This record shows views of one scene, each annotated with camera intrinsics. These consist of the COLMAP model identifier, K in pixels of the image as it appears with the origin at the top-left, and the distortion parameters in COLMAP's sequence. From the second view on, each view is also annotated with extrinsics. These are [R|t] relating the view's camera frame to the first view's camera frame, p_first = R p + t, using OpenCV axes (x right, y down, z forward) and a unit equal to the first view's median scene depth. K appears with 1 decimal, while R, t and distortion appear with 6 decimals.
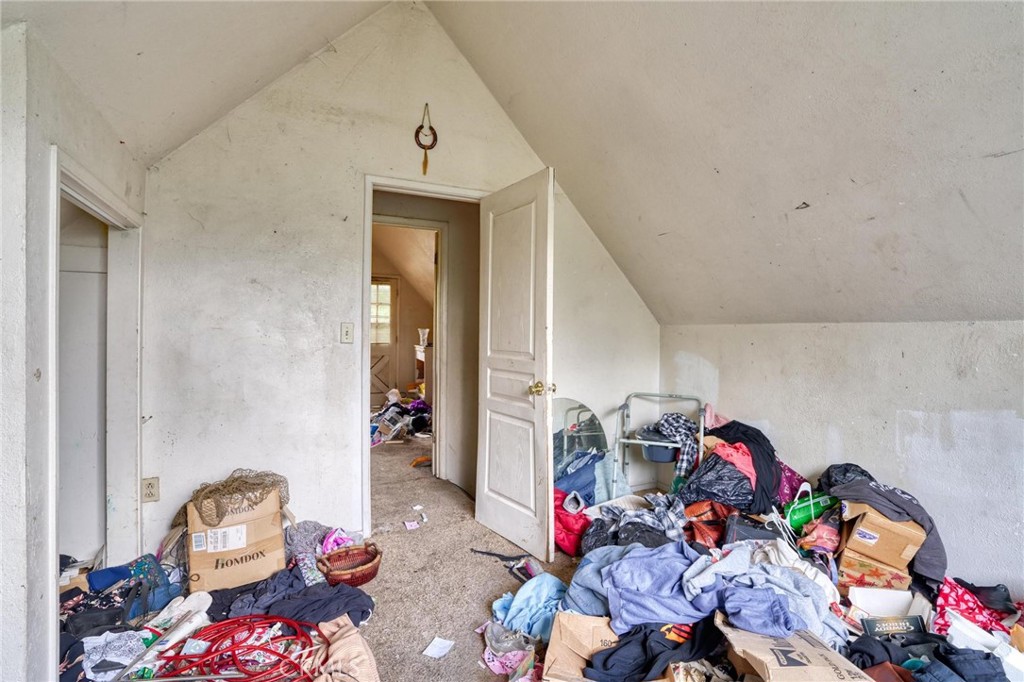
lens RADIAL K [[490.9, 0, 512.0], [0, 490.9, 341.0], [0, 0, 1]] dist [-0.069216, 0.029973]
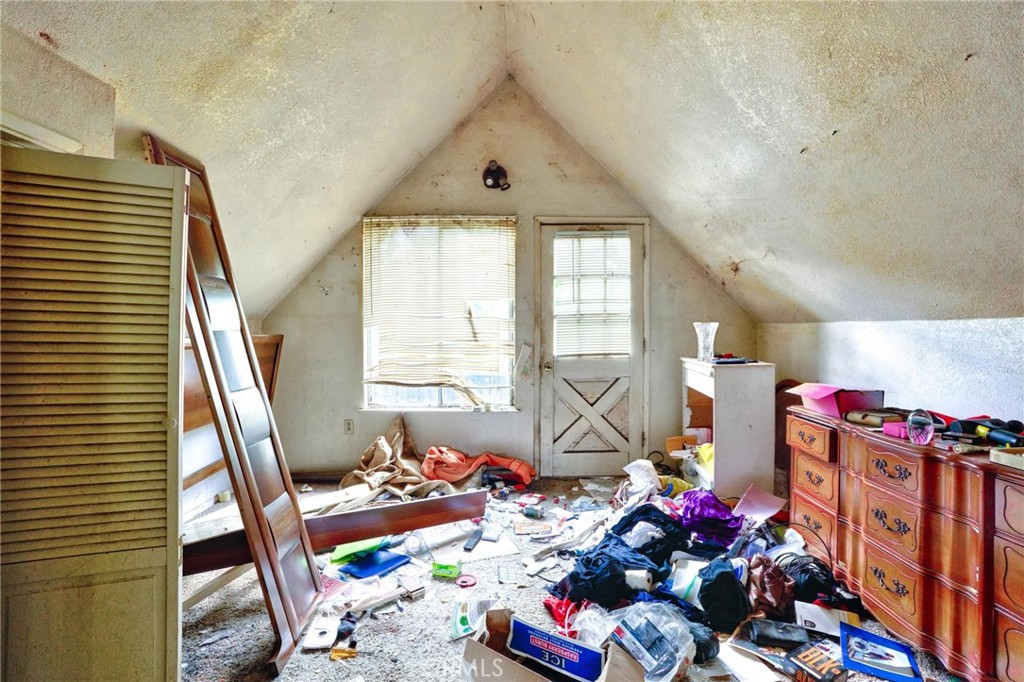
lens RADIAL K [[490.9, 0, 512.0], [0, 490.9, 341.0], [0, 0, 1]] dist [-0.069216, 0.029973]
pose [[0.890128, -0.009277, -0.455617, -0.132016], [0.007228, 0.999954, -0.006239, -0.005837], [0.455654, 0.002261, 0.890154, 0.507203]]
